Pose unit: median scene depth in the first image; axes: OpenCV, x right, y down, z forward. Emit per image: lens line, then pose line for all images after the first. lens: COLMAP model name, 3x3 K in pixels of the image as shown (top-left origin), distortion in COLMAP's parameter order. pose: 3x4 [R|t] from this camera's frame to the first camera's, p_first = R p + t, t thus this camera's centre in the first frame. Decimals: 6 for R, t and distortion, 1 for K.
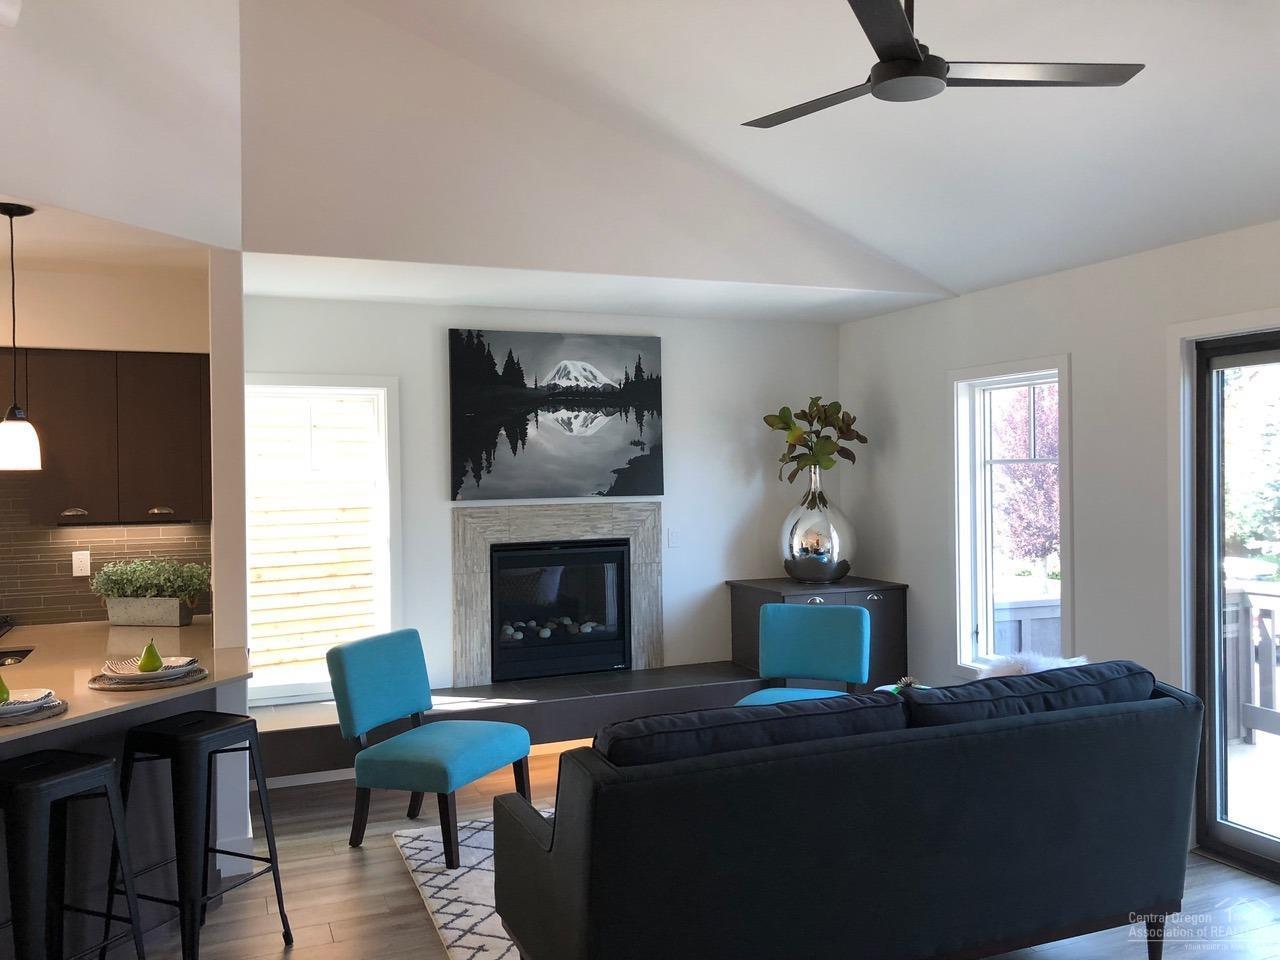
lens RADIAL K [[1065.9, 0, 640.0], [0, 1065.9, 480.0], [0, 0, 1]] dist [0.075986, -0.093793]
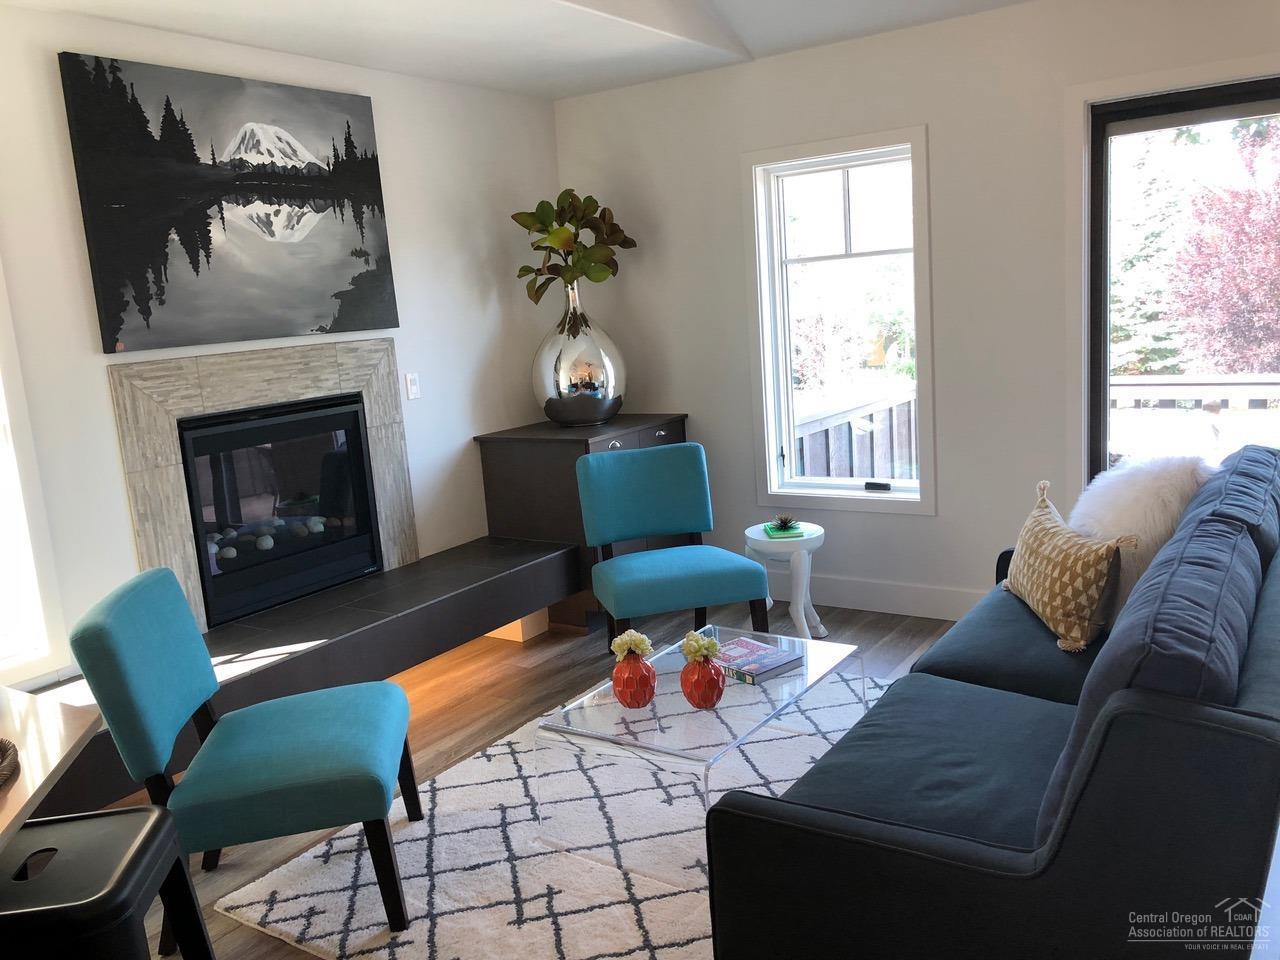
lens RADIAL K [[1065.9, 0, 640.0], [0, 1065.9, 480.0], [0, 0, 1]] dist [0.075986, -0.093793]
pose [[0.824557, -0.141196, 0.547877, -0.261252], [0.064233, 0.985460, 0.157297, 0.012760], [-0.562121, -0.094508, 0.821638, 0.313657]]
